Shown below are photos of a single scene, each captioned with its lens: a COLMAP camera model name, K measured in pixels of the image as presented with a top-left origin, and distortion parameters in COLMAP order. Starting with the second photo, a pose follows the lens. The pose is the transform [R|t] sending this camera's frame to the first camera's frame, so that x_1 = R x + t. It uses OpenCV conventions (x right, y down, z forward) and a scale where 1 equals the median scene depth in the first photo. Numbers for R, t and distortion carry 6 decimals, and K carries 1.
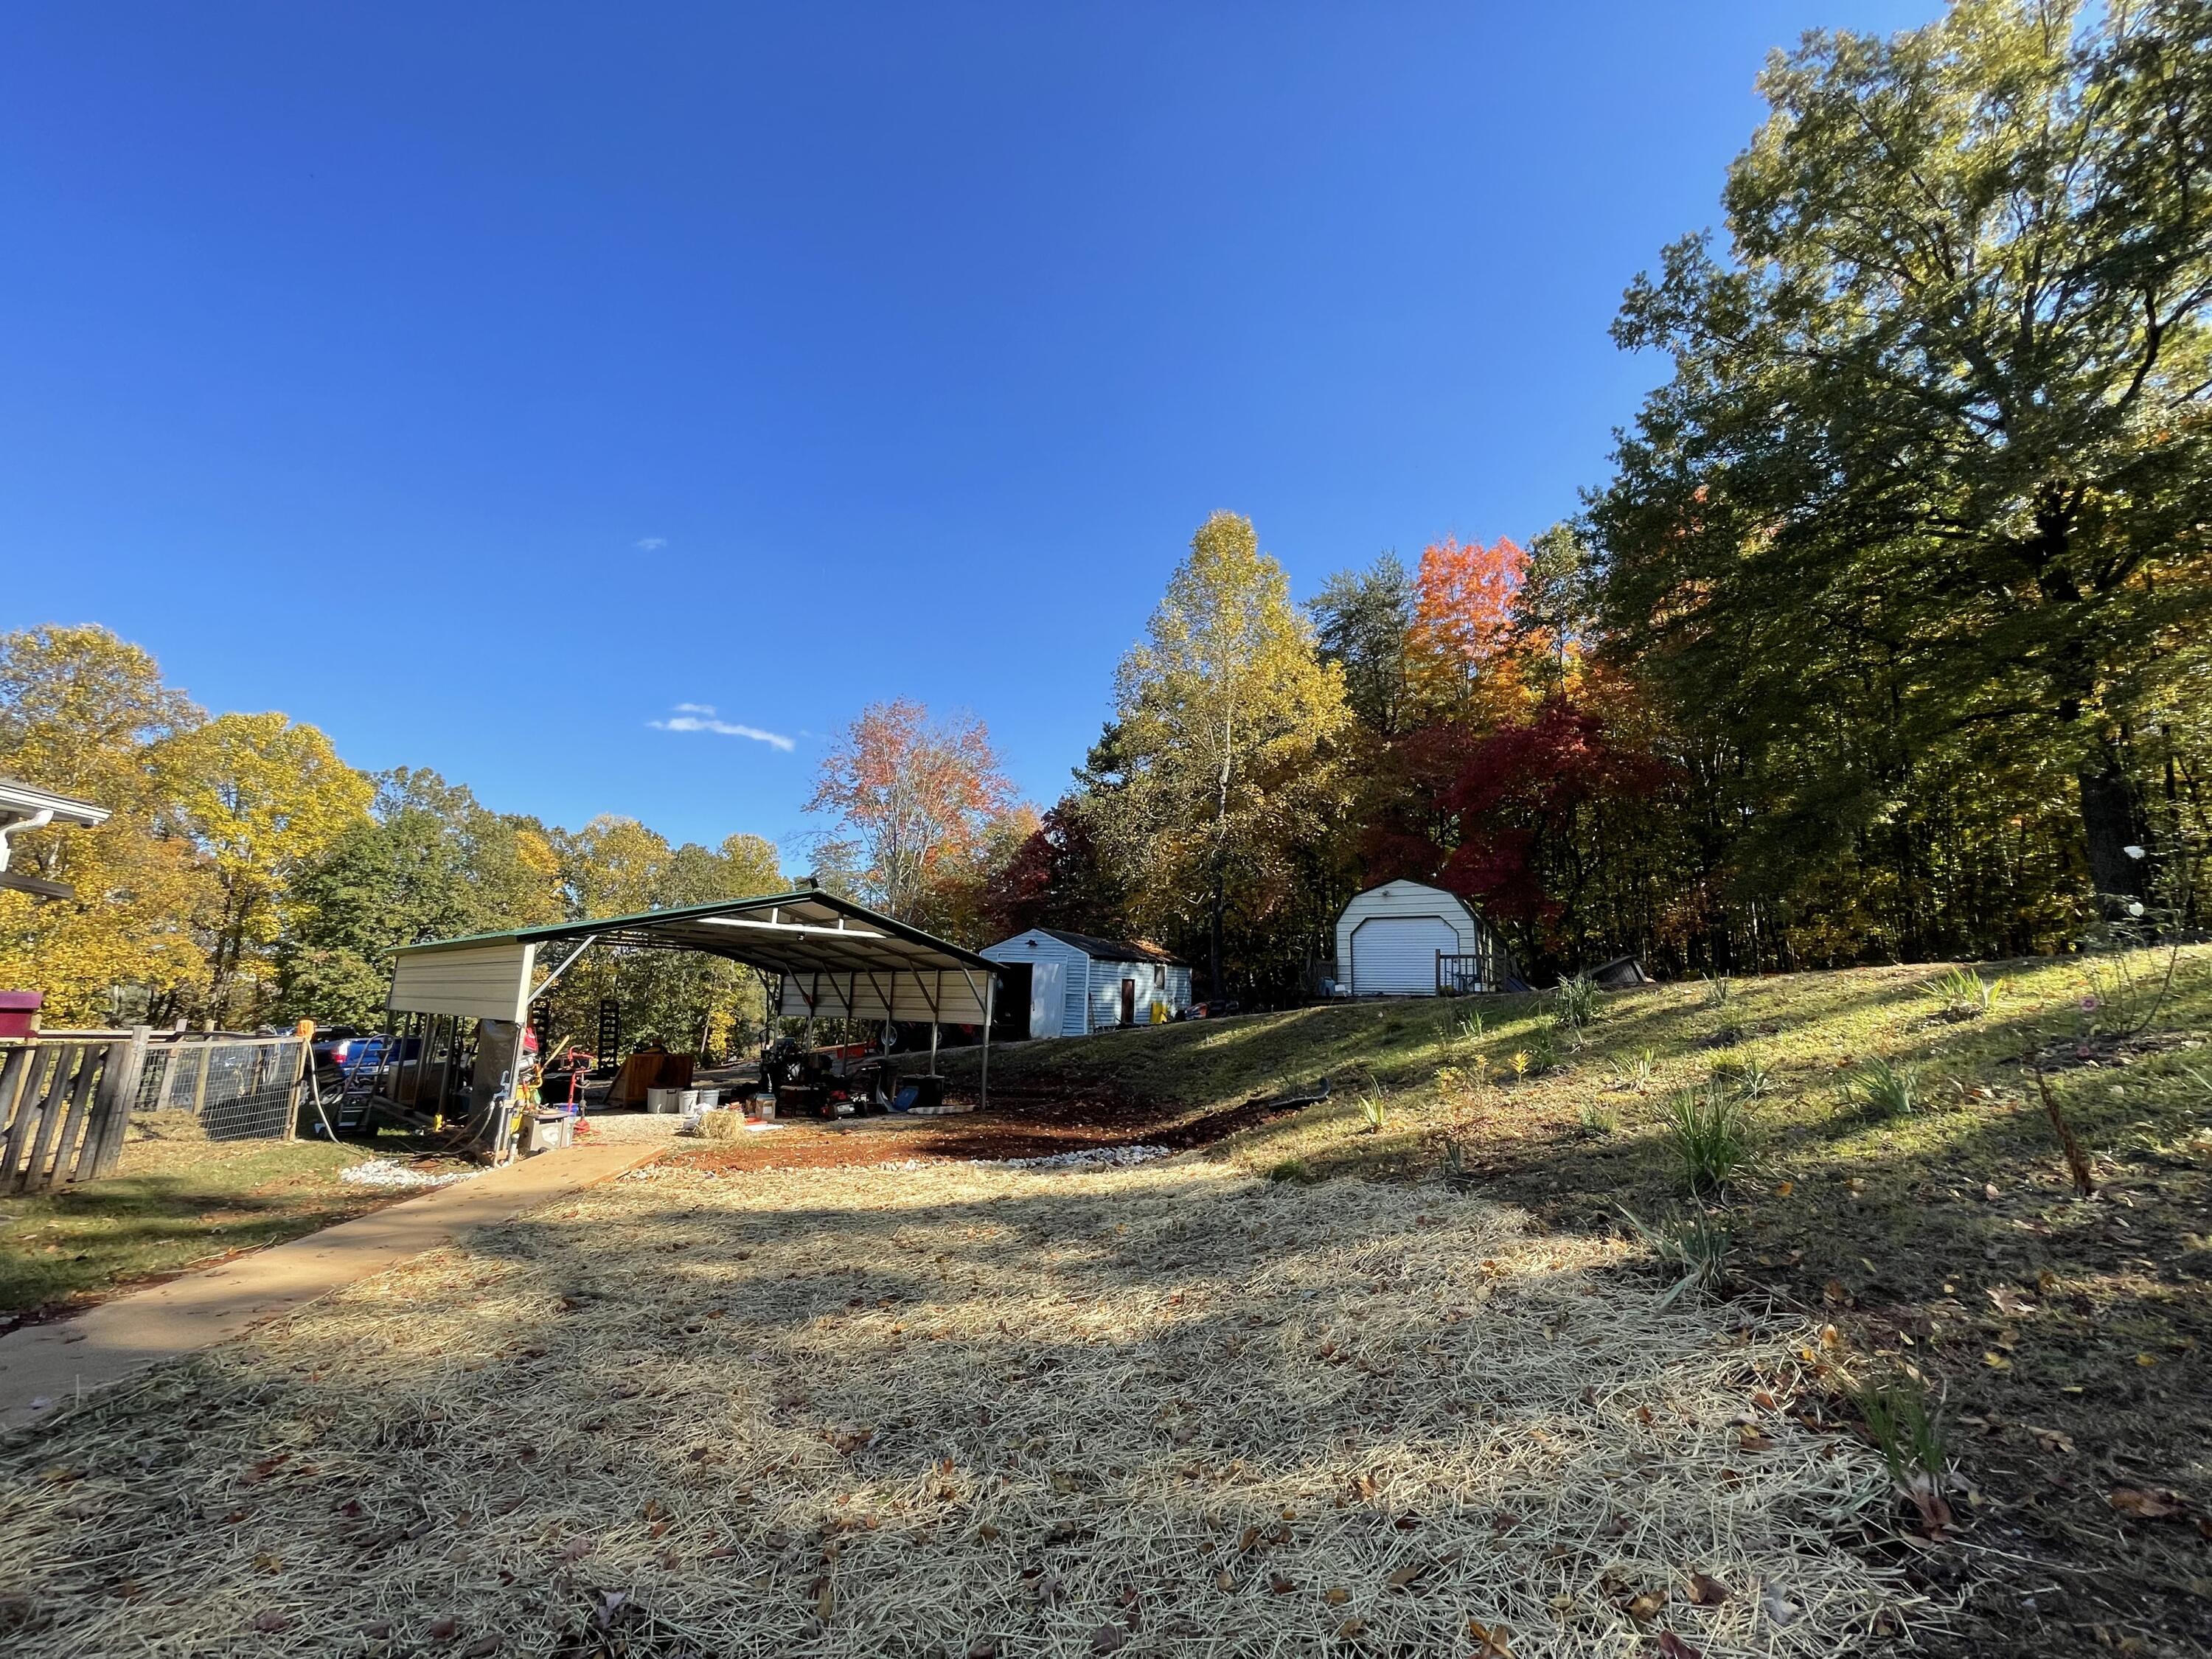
lens RADIAL K [[897.7, 0, 1108.0], [0, 897.7, 820.9], [0, 0, 1]] dist [0.000057, -0.000051]
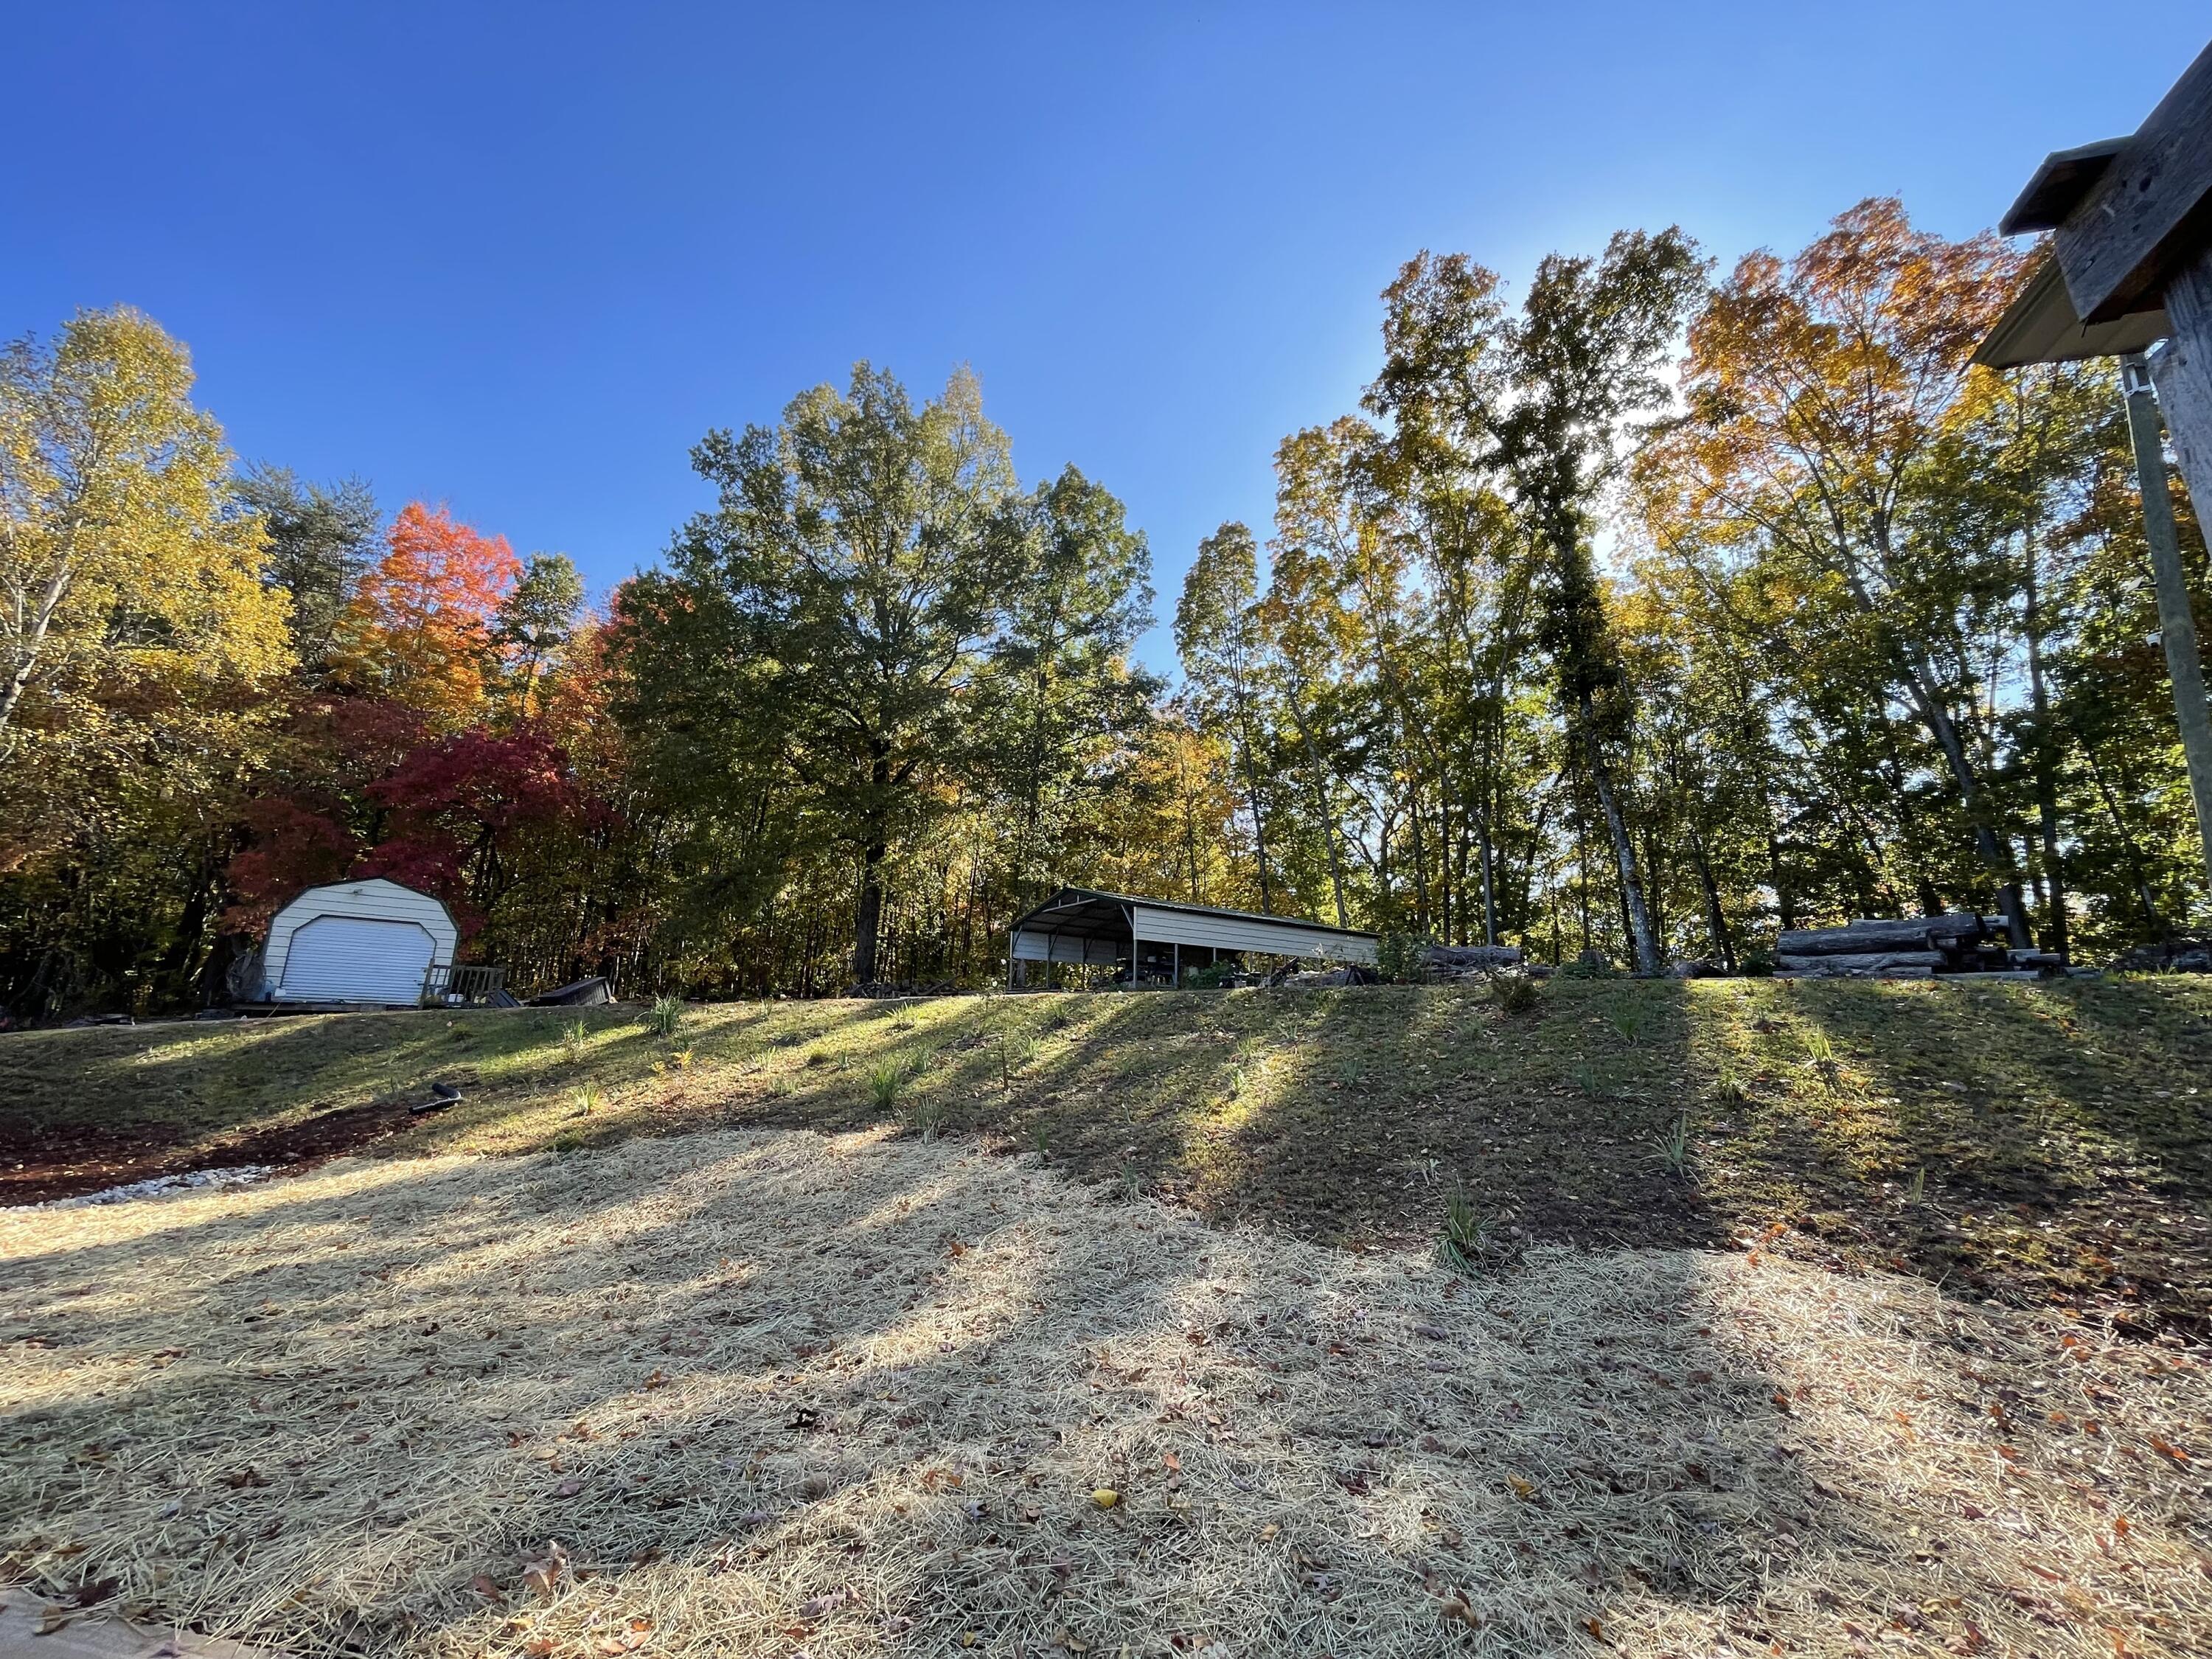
lens RADIAL K [[897.7, 0, 1108.0], [0, 897.7, 820.9], [0, 0, 1]] dist [0.000057, -0.000051]
pose [[0.366966, 0.218718, 0.904156, -0.244829], [-0.203276, 0.967330, -0.151497, -0.005127], [-0.907752, -0.128199, 0.399438, -0.046380]]
